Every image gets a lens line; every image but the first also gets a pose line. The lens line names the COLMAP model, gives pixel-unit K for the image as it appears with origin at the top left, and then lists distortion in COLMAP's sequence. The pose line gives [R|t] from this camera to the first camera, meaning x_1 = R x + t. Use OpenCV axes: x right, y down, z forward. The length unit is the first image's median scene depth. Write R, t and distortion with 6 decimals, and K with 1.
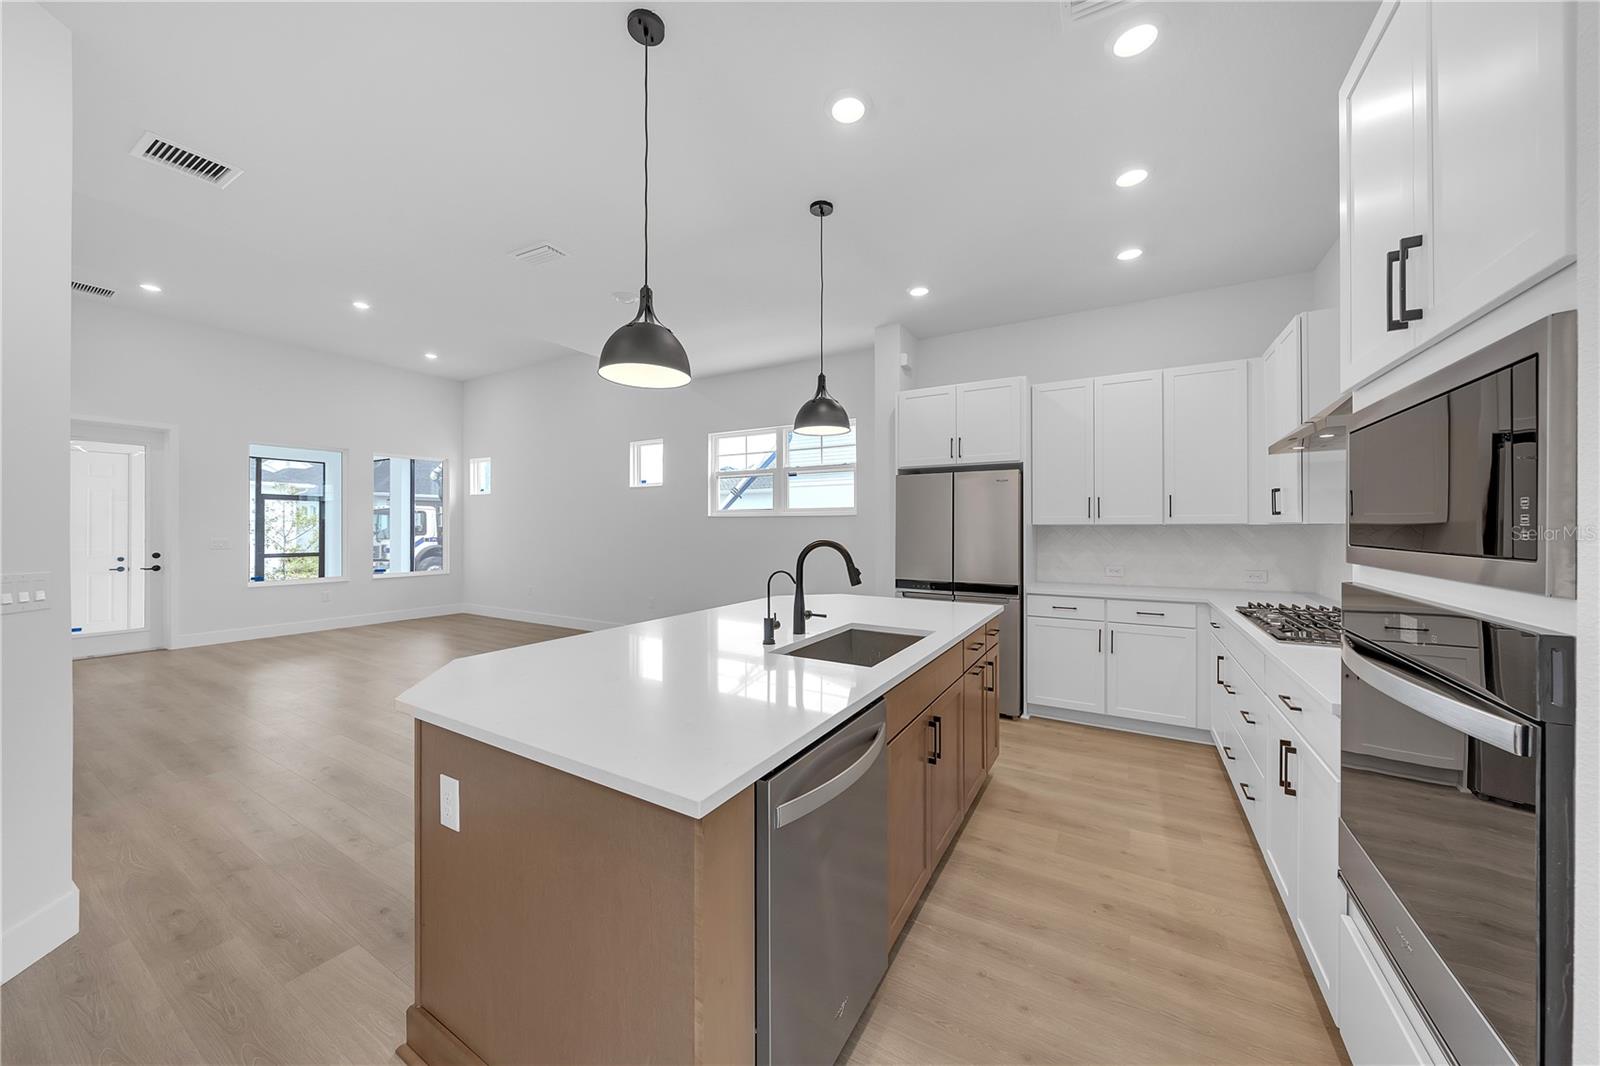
lens RADIAL K [[553.3, 0, 797.3], [0, 553.3, 527.8], [0, 0, 1]] dist [-0.004328, -0.000066]
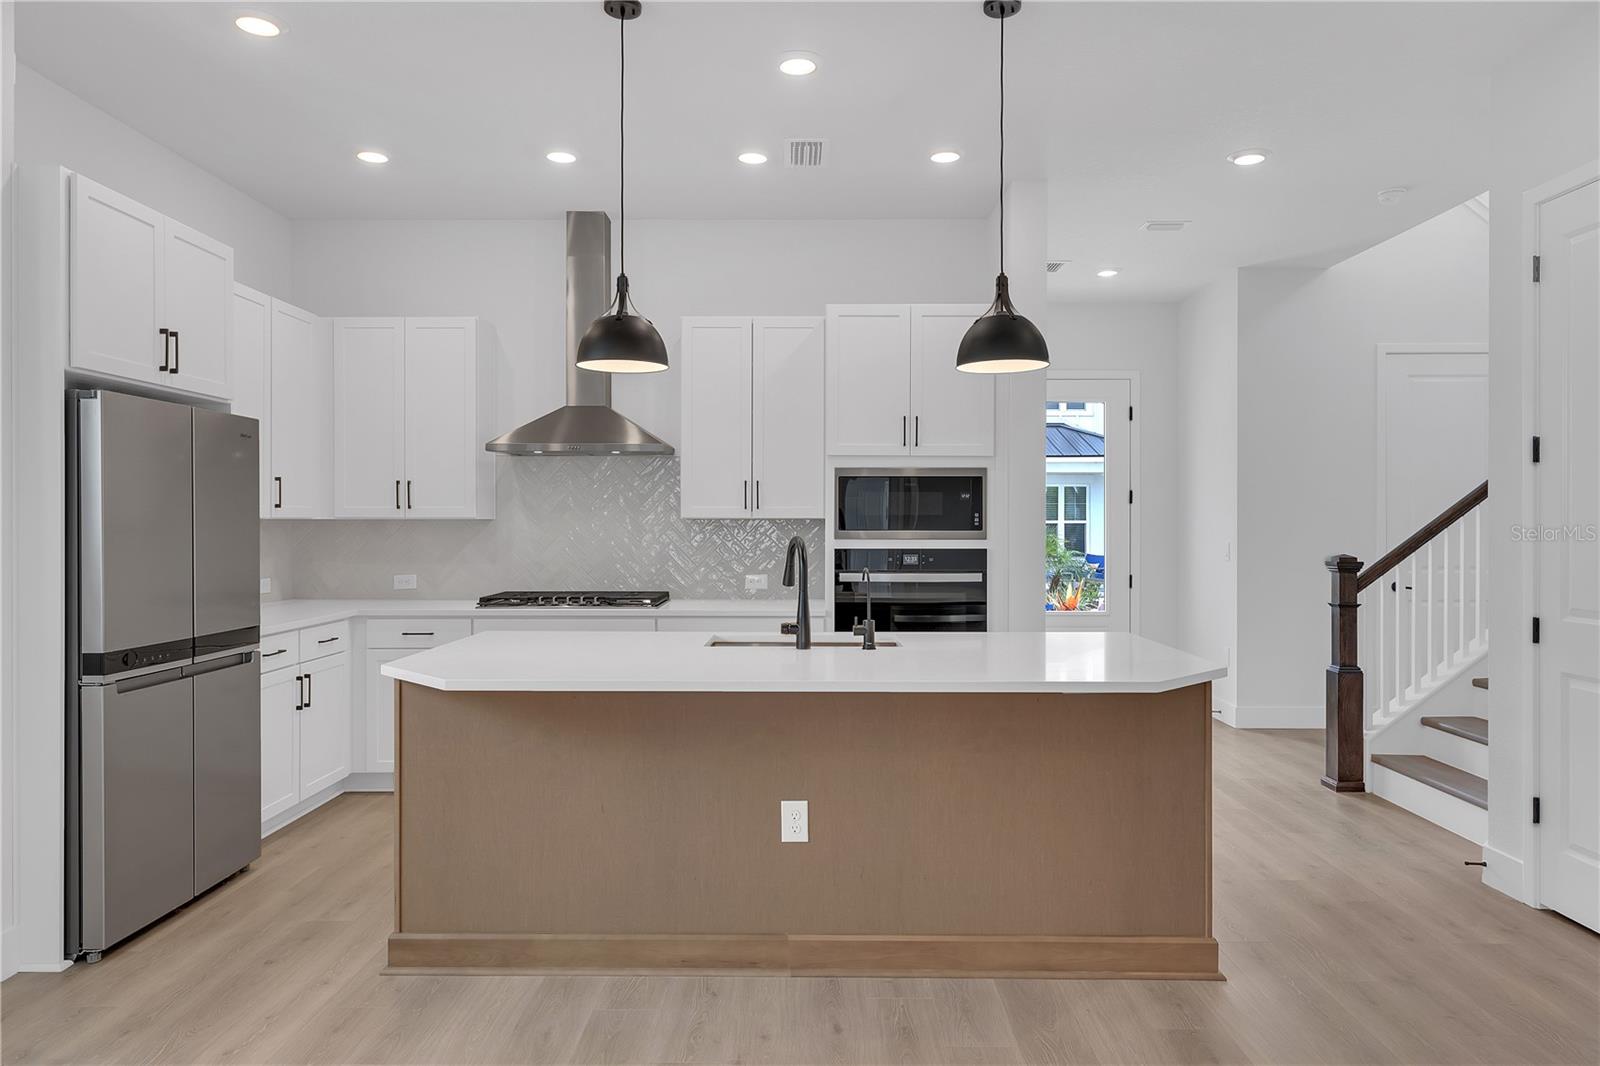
lens RADIAL K [[1047.9, 0, 800.1], [0, 1047.9, 526.9], [0, 0, 1]] dist [-0.004187, 0.000014]
pose [[-0.499291, -0.003086, 0.866429, -1.083221], [0.001865, 0.999988, 0.004636, 0.000053], [-0.866433, 0.003931, -0.499279, 1.427282]]
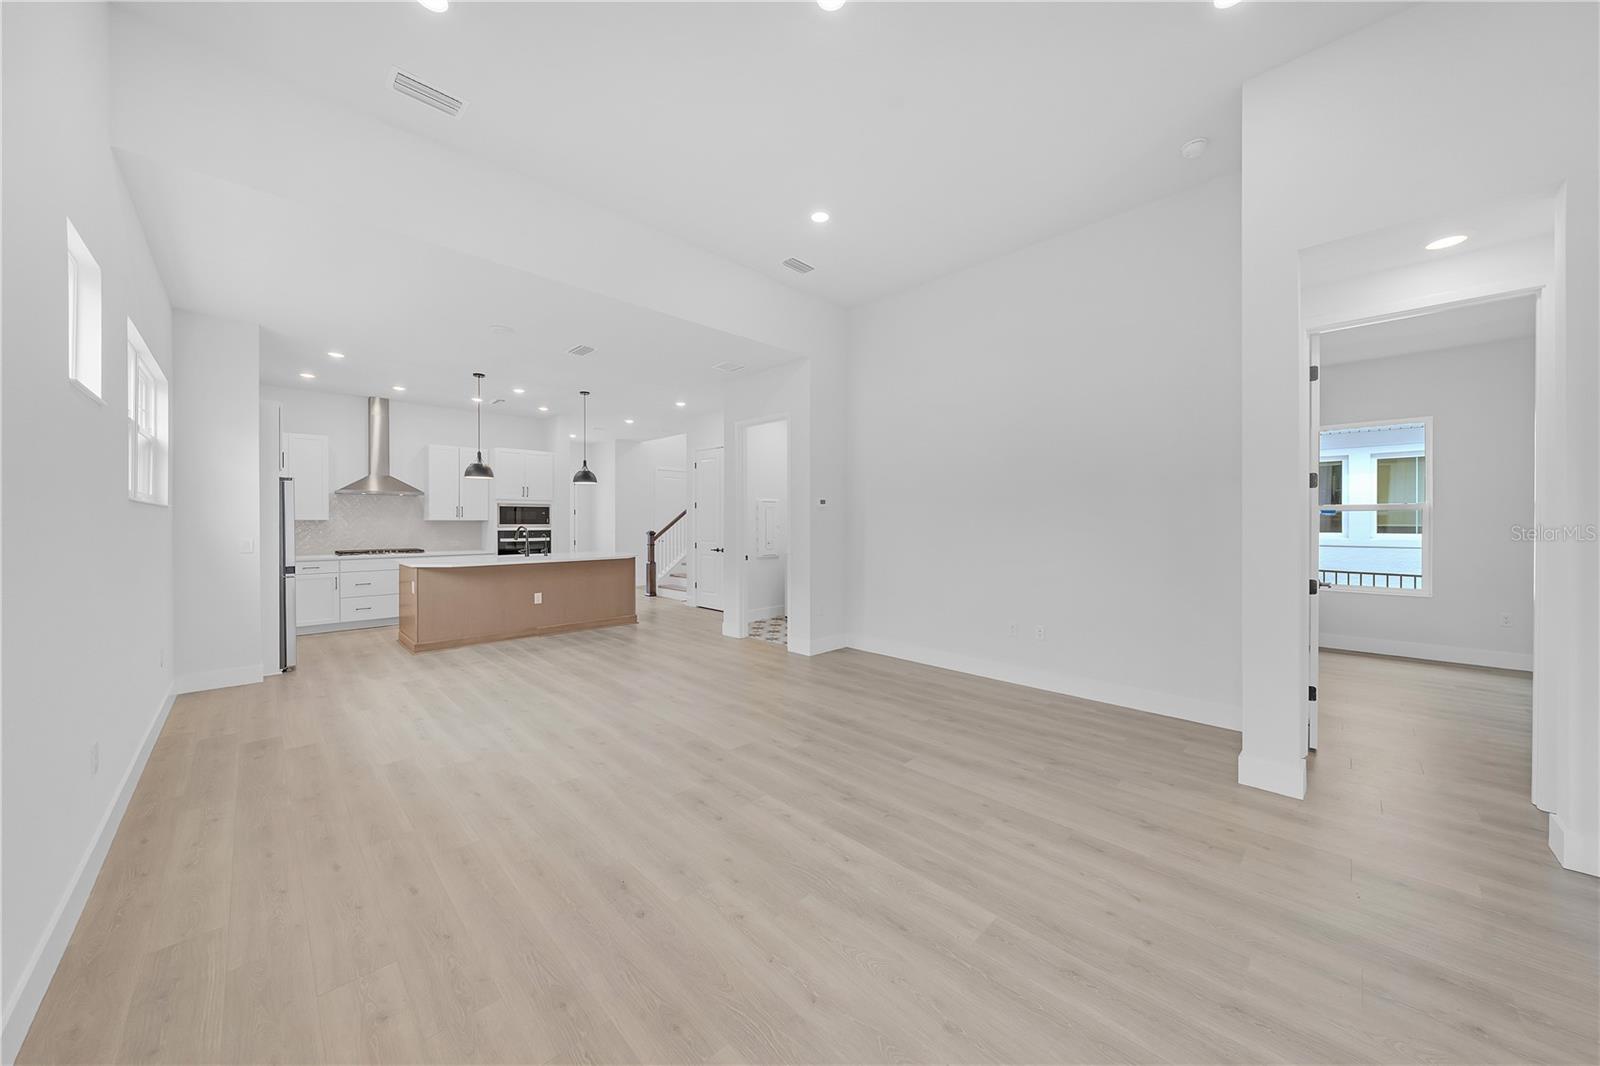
lens RADIAL K [[550.1, 0, 796.3], [0, 550.1, 524.5], [0, 0, 1]] dist [-0.002139, -0.000074]
pose [[-0.967364, -0.002048, 0.253384, -1.736152], [0.000218, 0.999960, 0.008914, -0.009694], [-0.253392, 0.008679, -0.967325, 2.814146]]
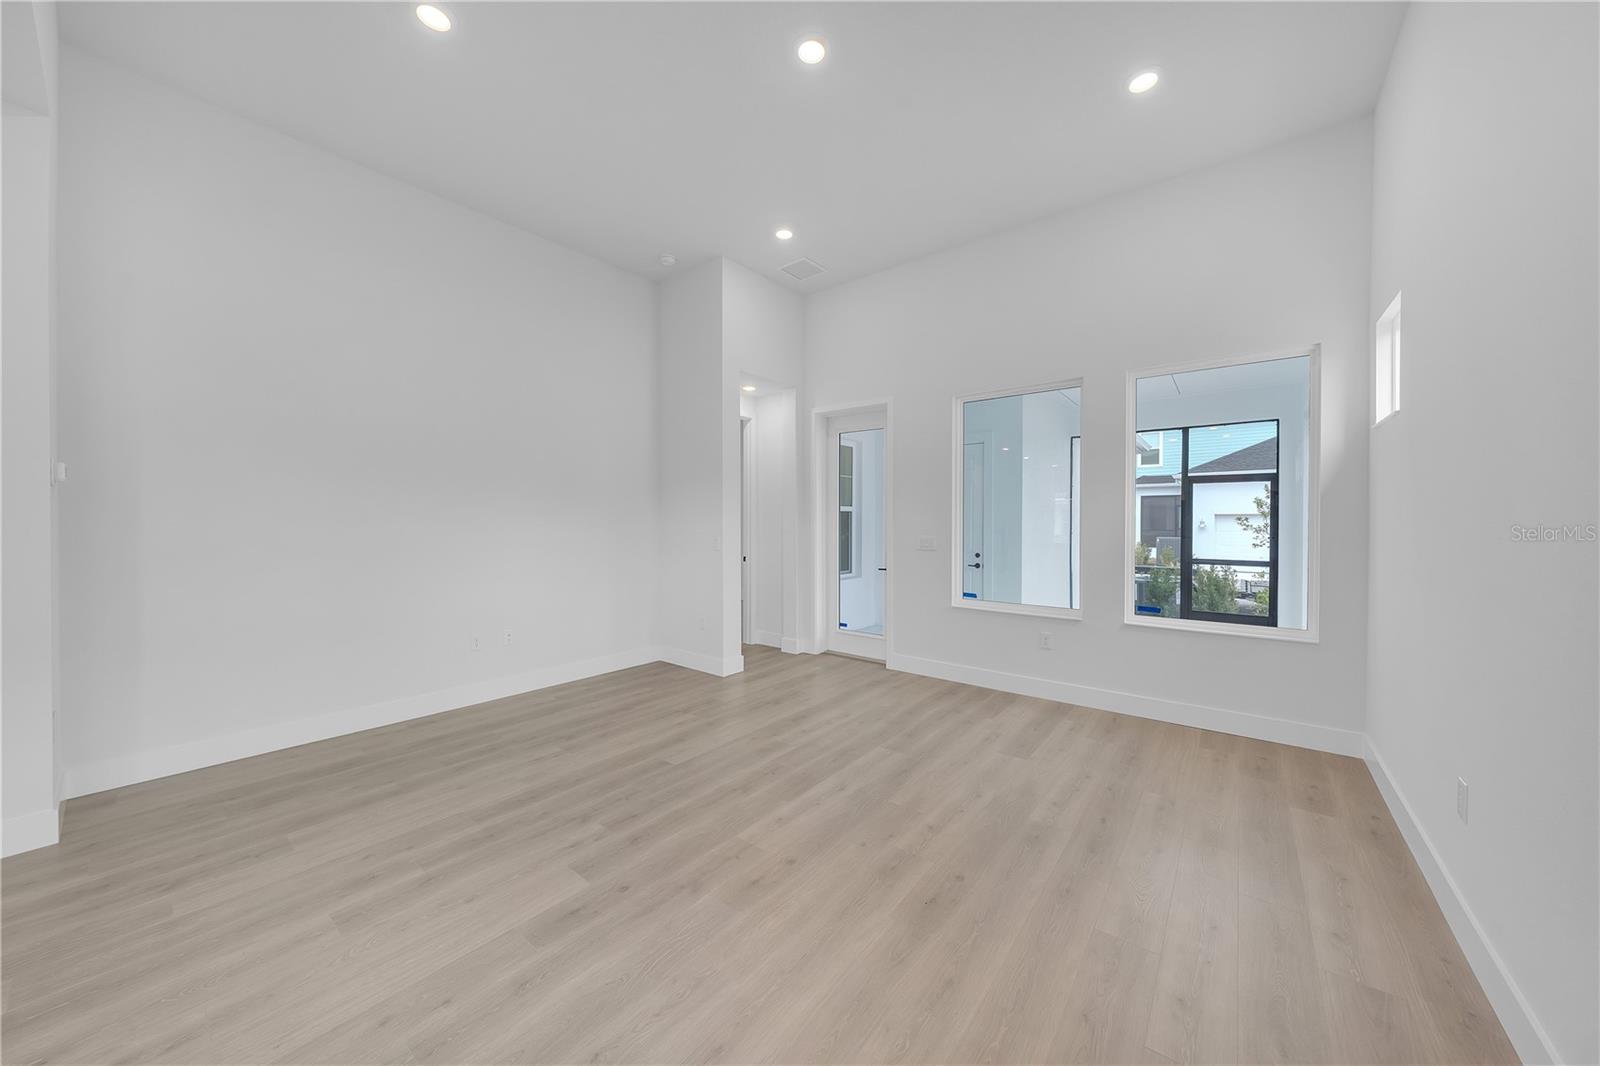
lens RADIAL K [[553.5, 0, 810.0], [0, 553.5, 526.6], [0, 0, 1]] dist [-0.001391, 0.000041]
pose [[-0.125646, 0.009529, -0.992029, -0.627139], [-0.004316, 0.999939, 0.010152, -0.001419], [0.992066, 0.005557, -0.125598, 2.105175]]
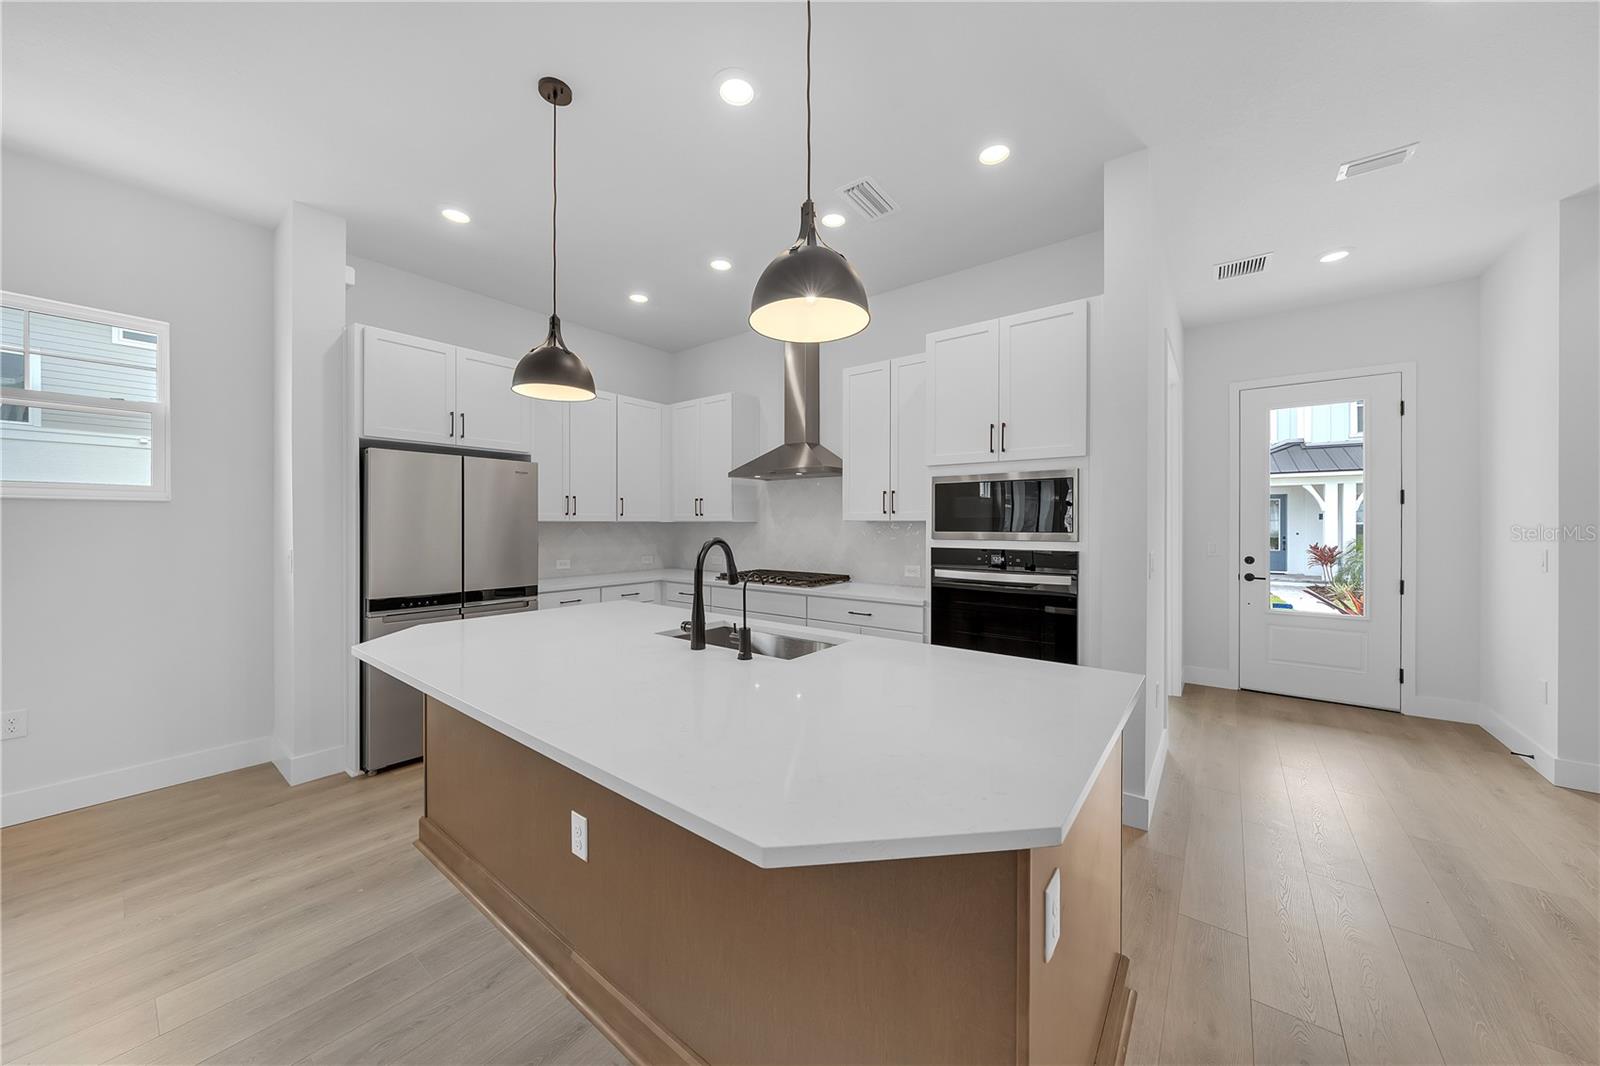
lens RADIAL K [[549.3, 0, 802.2], [0, 549.3, 526.2], [0, 0, 1]] dist [-0.001458, 0.000185]
pose [[0.123332, -0.003356, 0.992360, -0.648498], [0.001299, 0.999994, 0.003221, 0.000763], [-0.992365, 0.000892, 0.123336, 0.586598]]
